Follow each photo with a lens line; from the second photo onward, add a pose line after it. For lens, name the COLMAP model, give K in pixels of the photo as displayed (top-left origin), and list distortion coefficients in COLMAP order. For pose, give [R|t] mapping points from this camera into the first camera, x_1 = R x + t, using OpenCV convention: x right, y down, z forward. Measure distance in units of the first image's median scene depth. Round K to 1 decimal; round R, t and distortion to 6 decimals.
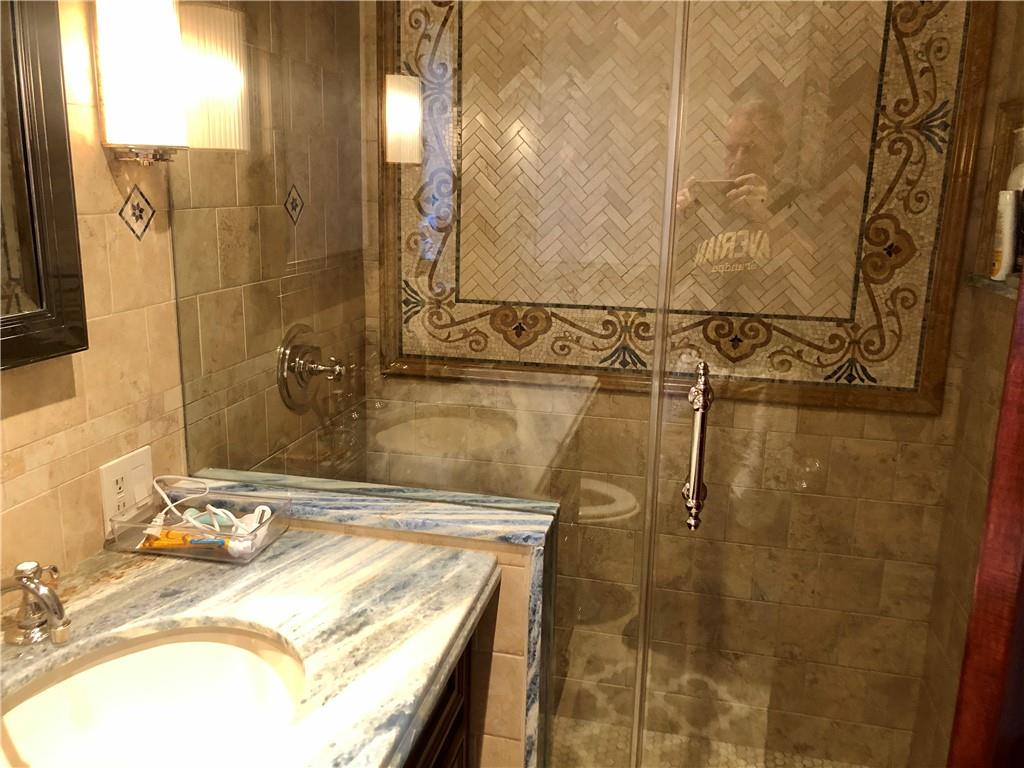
lens RADIAL K [[832.8, 0, 508.1], [0, 832.8, 376.2], [0, 0, 1]] dist [0.009810, 0.000875]
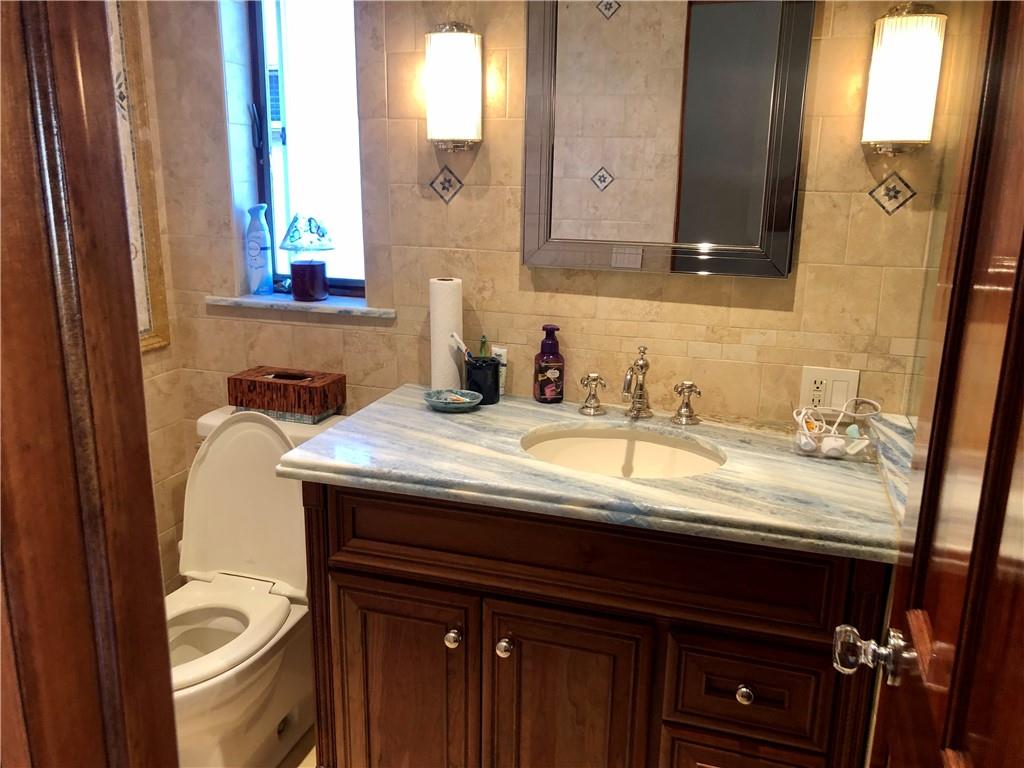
lens RADIAL K [[832.8, 0, 510.3], [0, 832.8, 384.3], [0, 0, 1]] dist [0.009810, 0.000875]
pose [[-0.057683, 0.241176, -0.968766, 0.952321], [-0.241584, 0.938169, 0.247943, -0.097564], [0.968664, 0.248341, 0.004148, 0.501212]]
